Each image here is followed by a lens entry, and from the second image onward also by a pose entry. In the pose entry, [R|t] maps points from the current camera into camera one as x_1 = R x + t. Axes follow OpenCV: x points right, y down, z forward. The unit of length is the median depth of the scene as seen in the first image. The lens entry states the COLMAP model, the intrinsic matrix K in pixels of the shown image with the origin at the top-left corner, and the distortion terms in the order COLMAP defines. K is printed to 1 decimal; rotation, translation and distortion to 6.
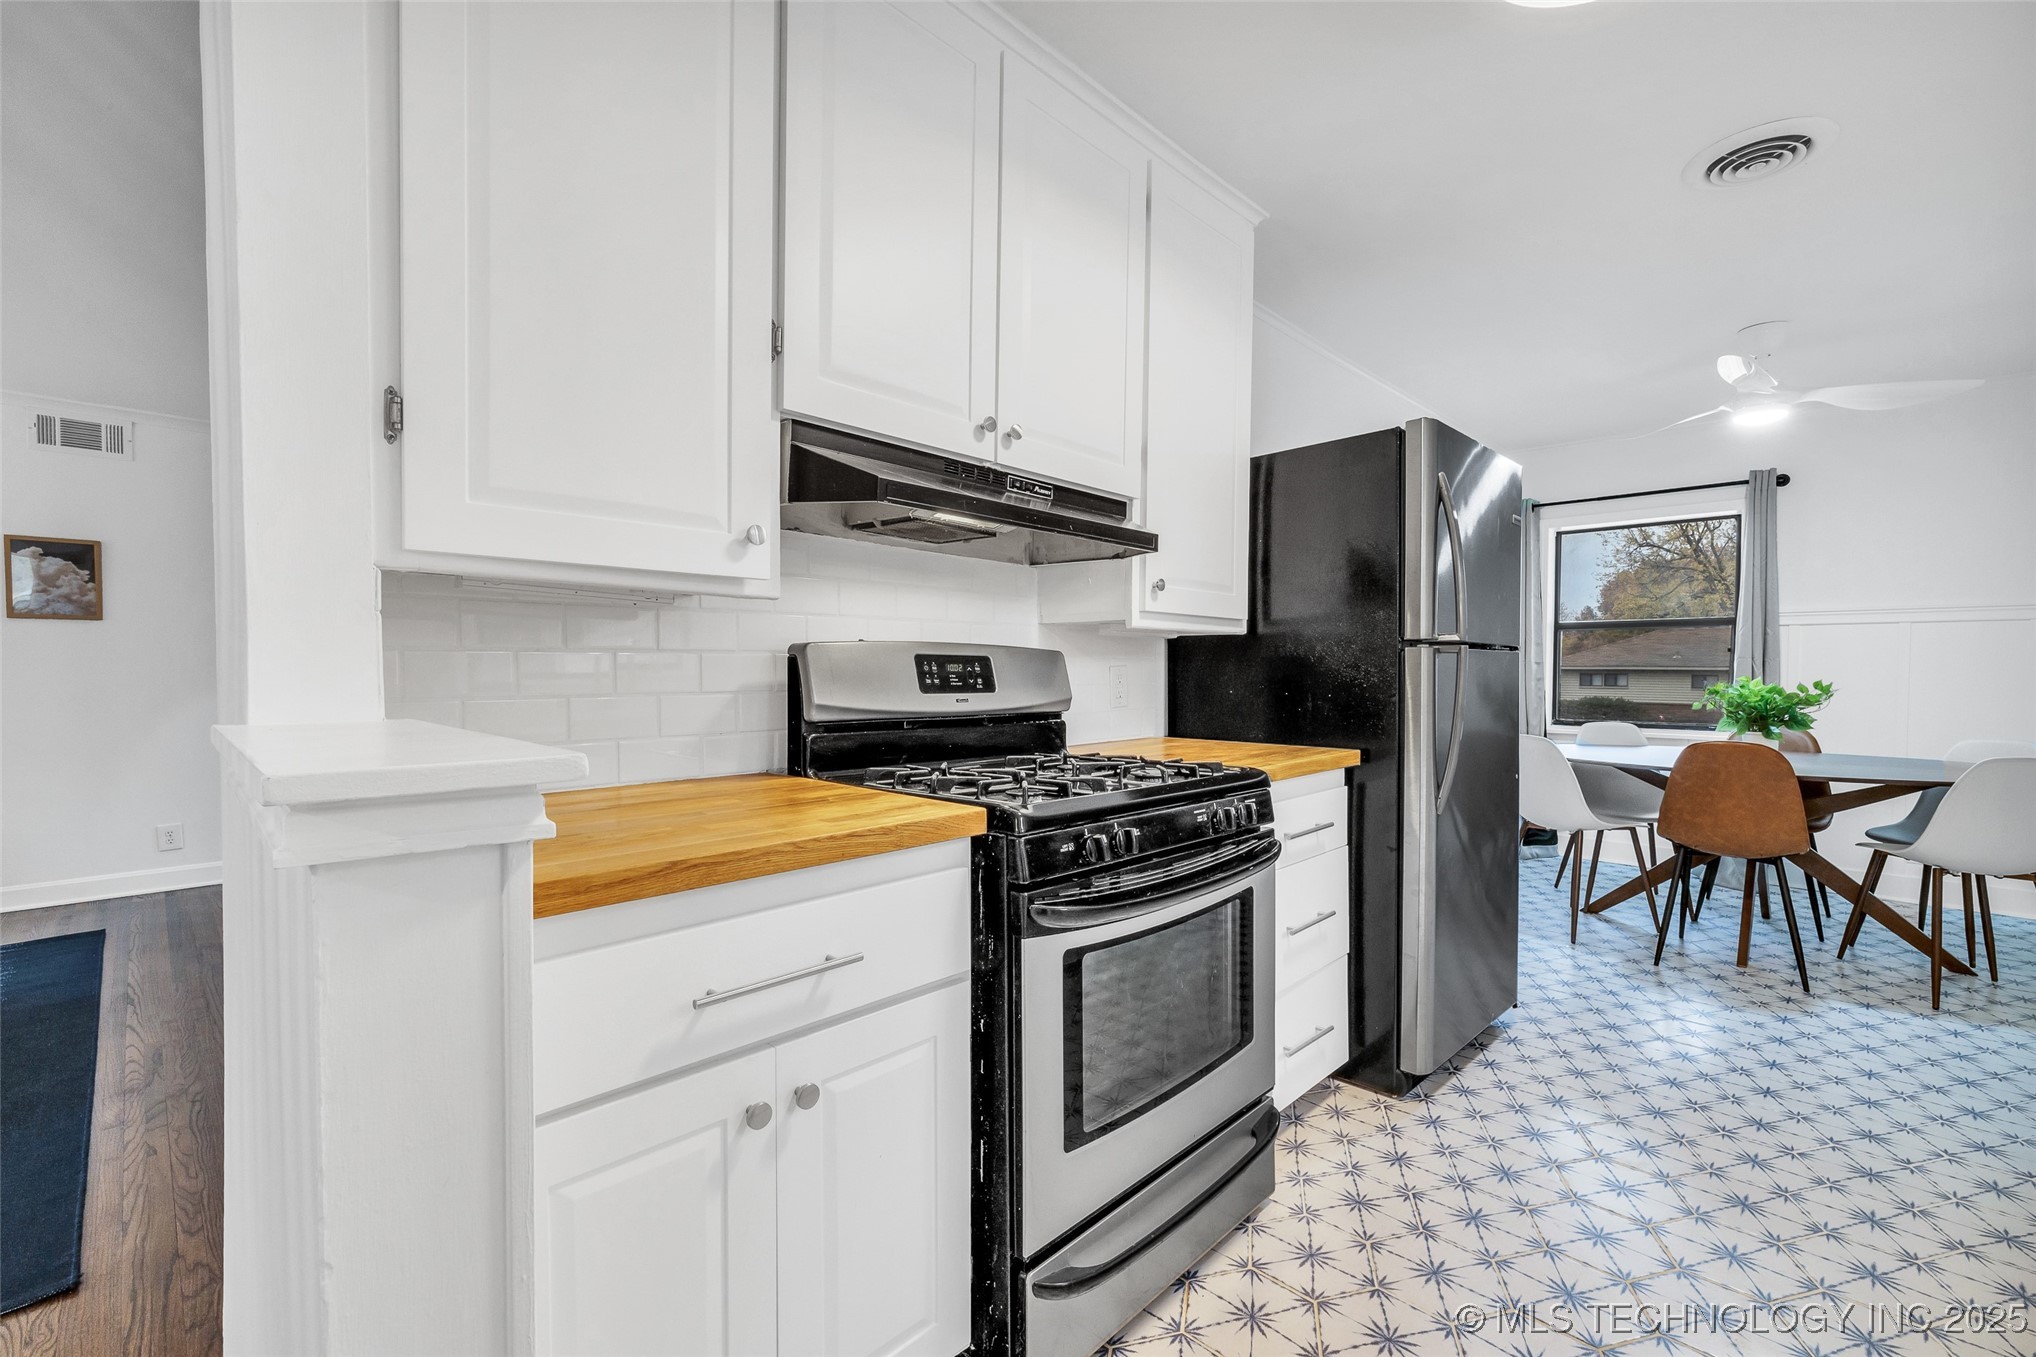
lens RADIAL K [[853.3, 0, 1017.7], [0, 853.3, 682.8], [0, 0, 1]] dist [-0.010174, -0.000006]
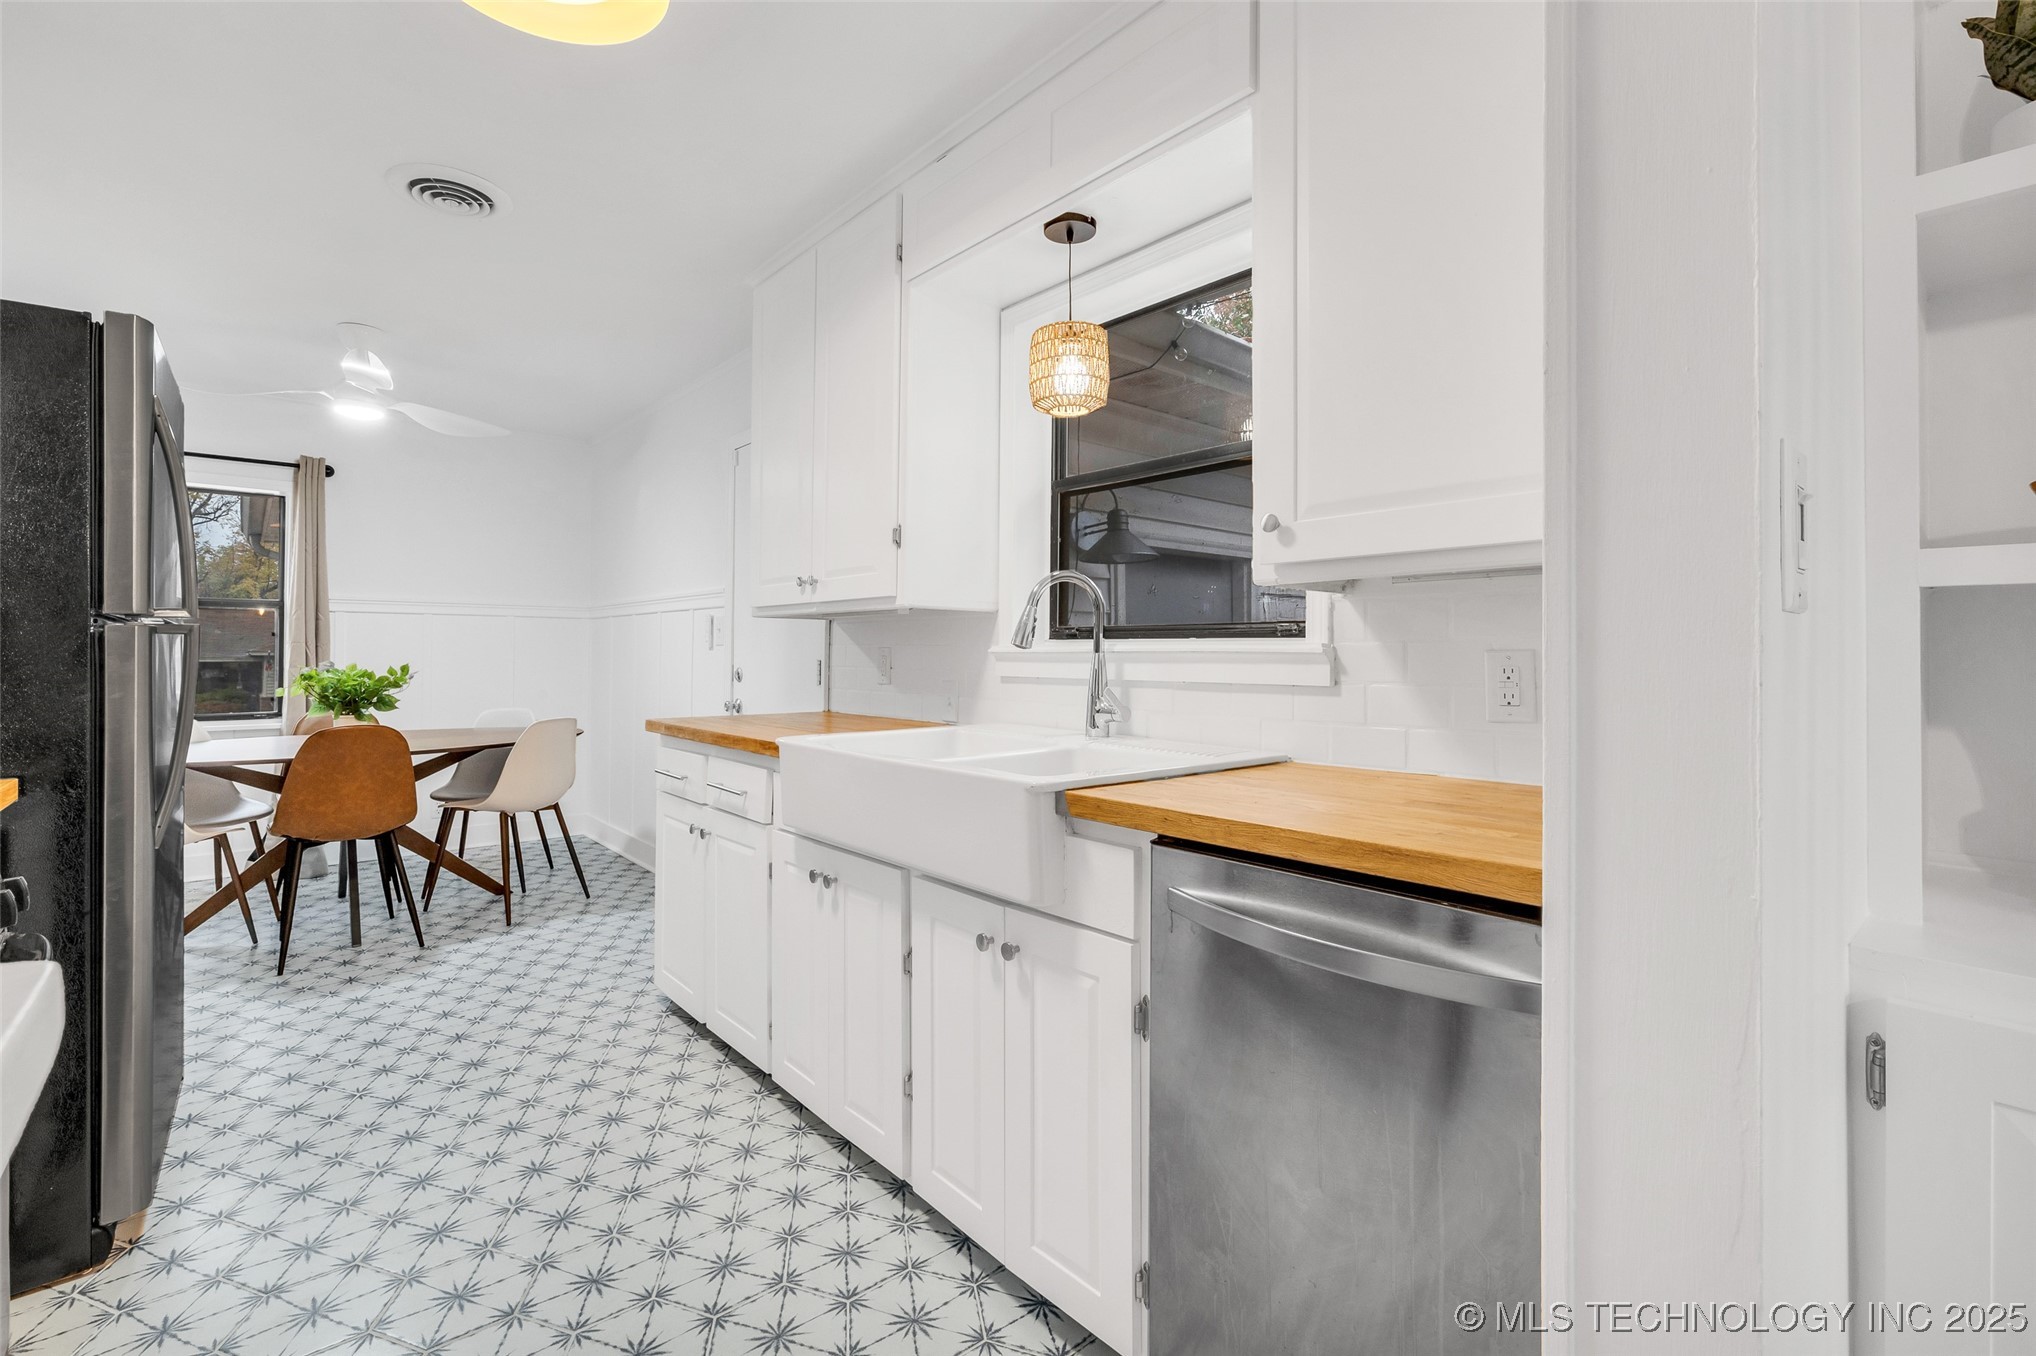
lens RADIAL K [[914.6, 0, 983.3], [0, 914.6, 637.6], [0, 0, 1]] dist [-0.003739, -0.000994]
pose [[0.078070, 0.017628, 0.996792, -0.241241], [0.014202, 0.999723, -0.018792, -0.006226], [-0.996847, 0.015624, 0.077798, 0.199591]]
